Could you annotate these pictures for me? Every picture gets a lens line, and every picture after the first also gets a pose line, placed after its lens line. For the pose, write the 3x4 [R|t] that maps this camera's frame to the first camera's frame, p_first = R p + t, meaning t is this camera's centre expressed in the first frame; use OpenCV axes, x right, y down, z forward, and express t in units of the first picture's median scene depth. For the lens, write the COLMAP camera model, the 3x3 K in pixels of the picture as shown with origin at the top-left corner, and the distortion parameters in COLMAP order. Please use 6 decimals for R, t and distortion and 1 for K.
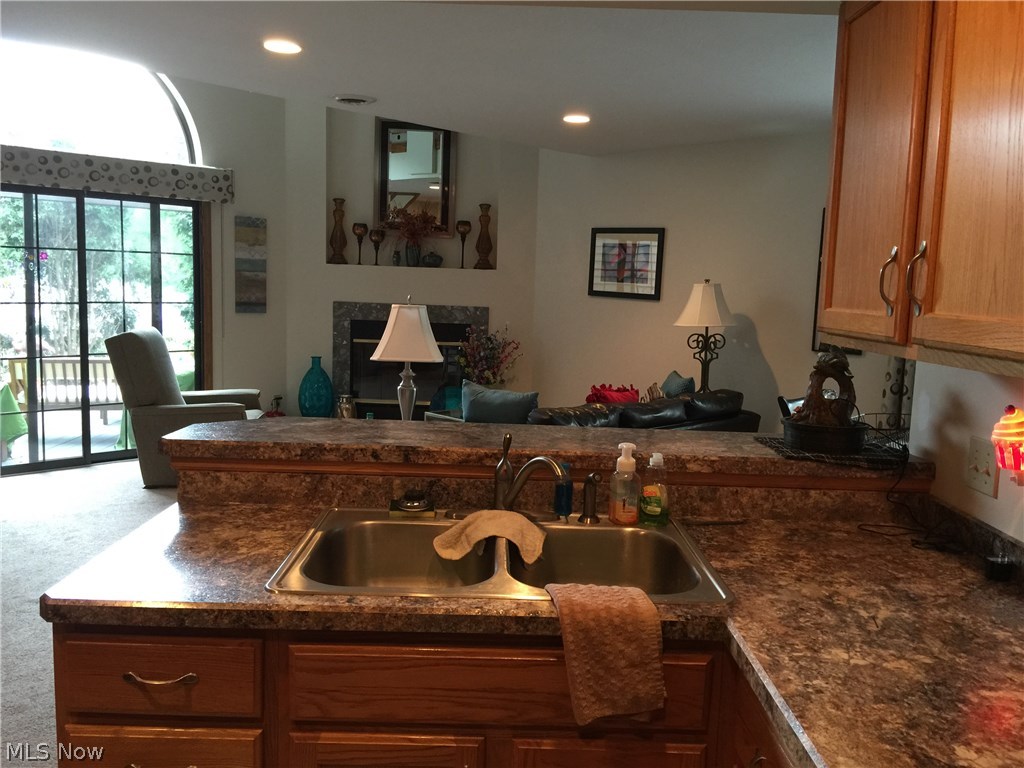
lens RADIAL K [[863.9, 0, 509.9], [0, 863.9, 388.9], [0, 0, 1]] dist [0.084648, -0.152525]
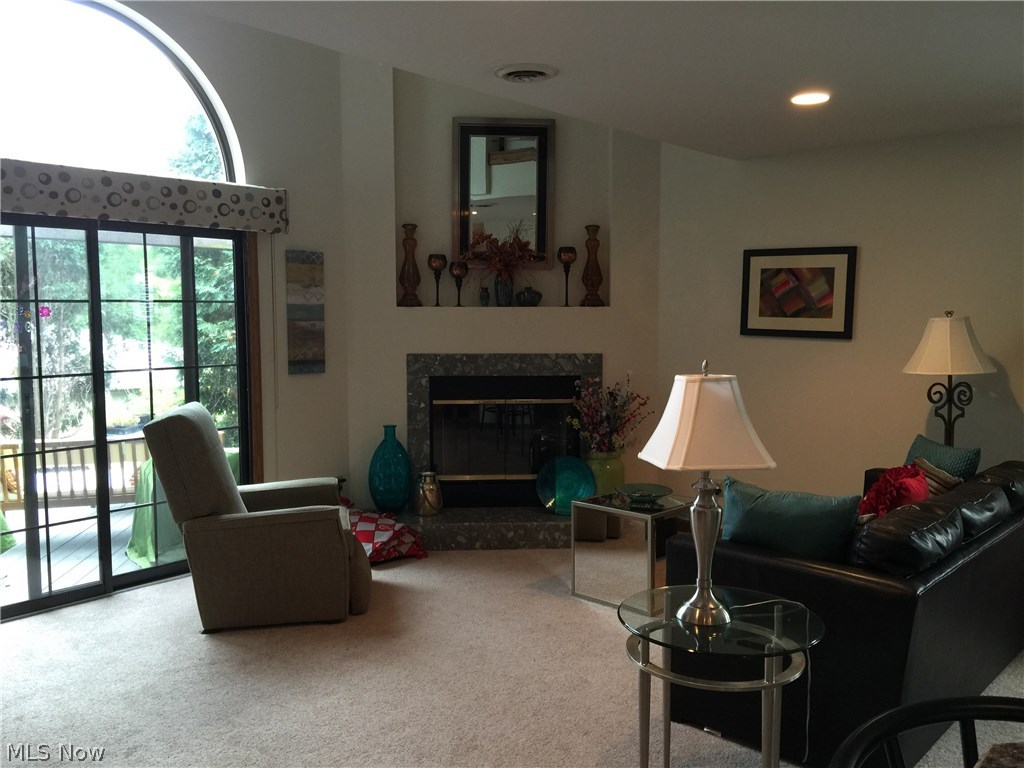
lens RADIAL K [[863.9, 0, 509.9], [0, 863.9, 388.9], [0, 0, 1]] dist [0.084648, -0.152525]
pose [[0.996758, -0.040906, 0.069286, -0.170374], [0.043164, 0.998574, -0.031422, -0.041452], [-0.067902, 0.034311, 0.997102, 0.216306]]
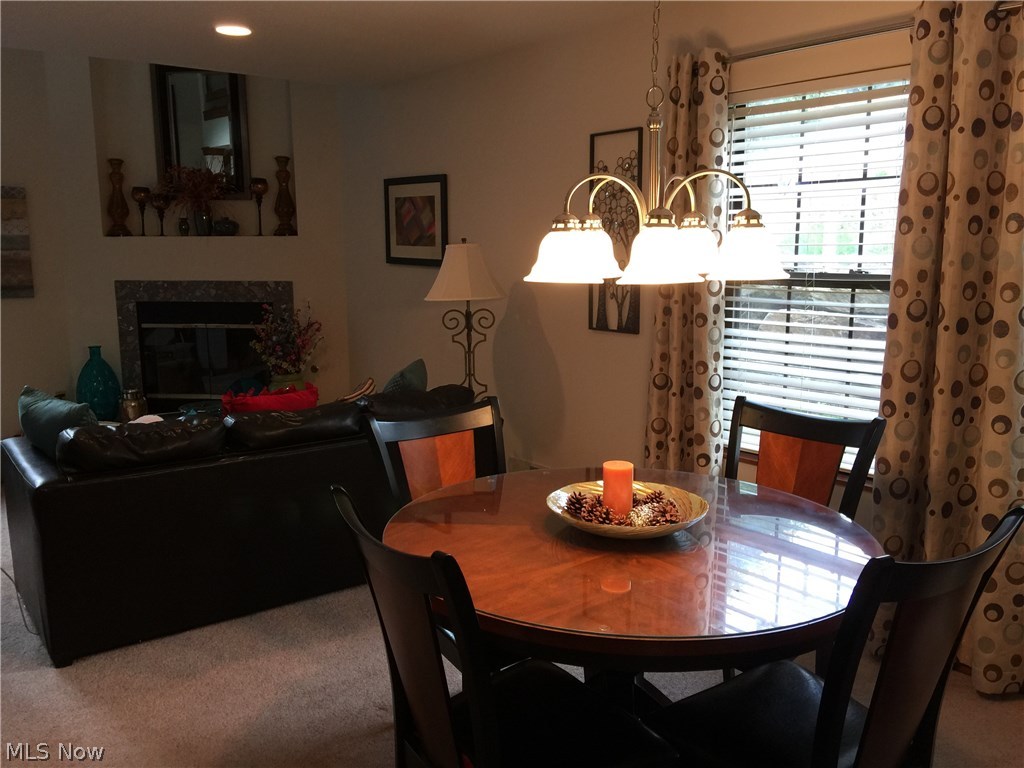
lens RADIAL K [[863.9, 0, 509.9], [0, 863.9, 388.9], [0, 0, 1]] dist [0.084648, -0.152525]
pose [[0.993170, -0.021969, -0.114587, 0.286005], [0.026247, 0.999008, 0.035964, -0.015645], [0.113683, -0.038726, 0.992762, 0.191067]]
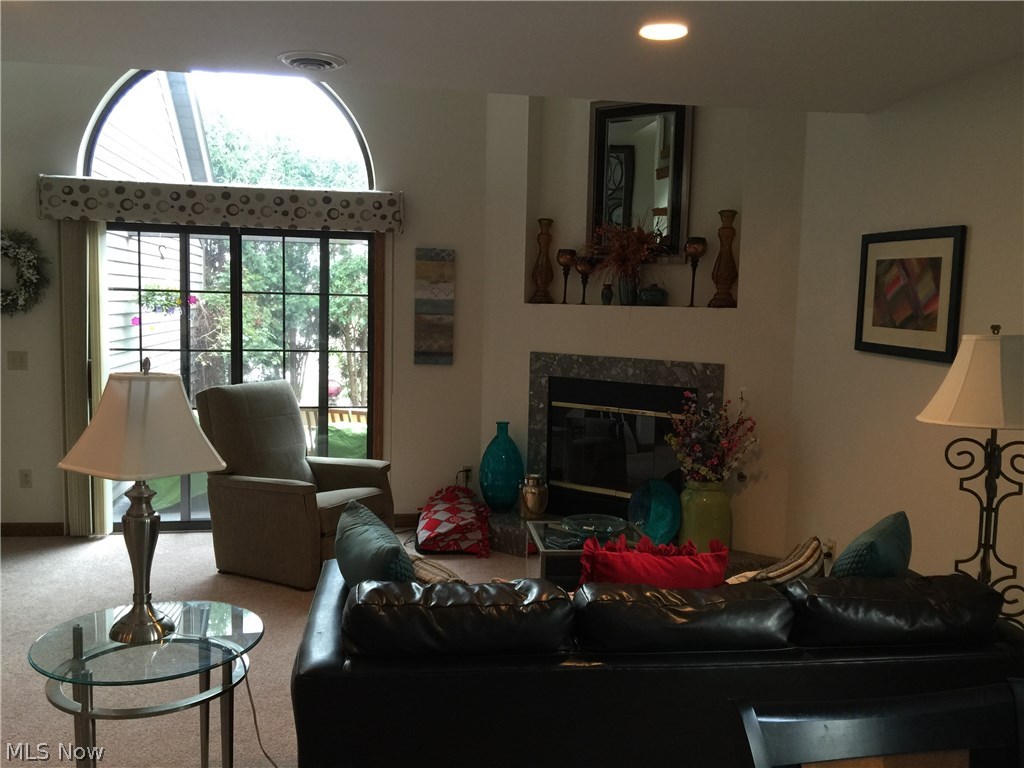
lens RADIAL K [[861.4, 0, 512.0], [0, 861.4, 384.0], [0, 0, 1]] dist [0.070891, -0.139306]
pose [[0.815567, 0.040447, -0.577247, 0.232154], [-0.069762, 0.997151, -0.028694, -0.050458], [0.574442, 0.063672, 0.816065, 0.376288]]
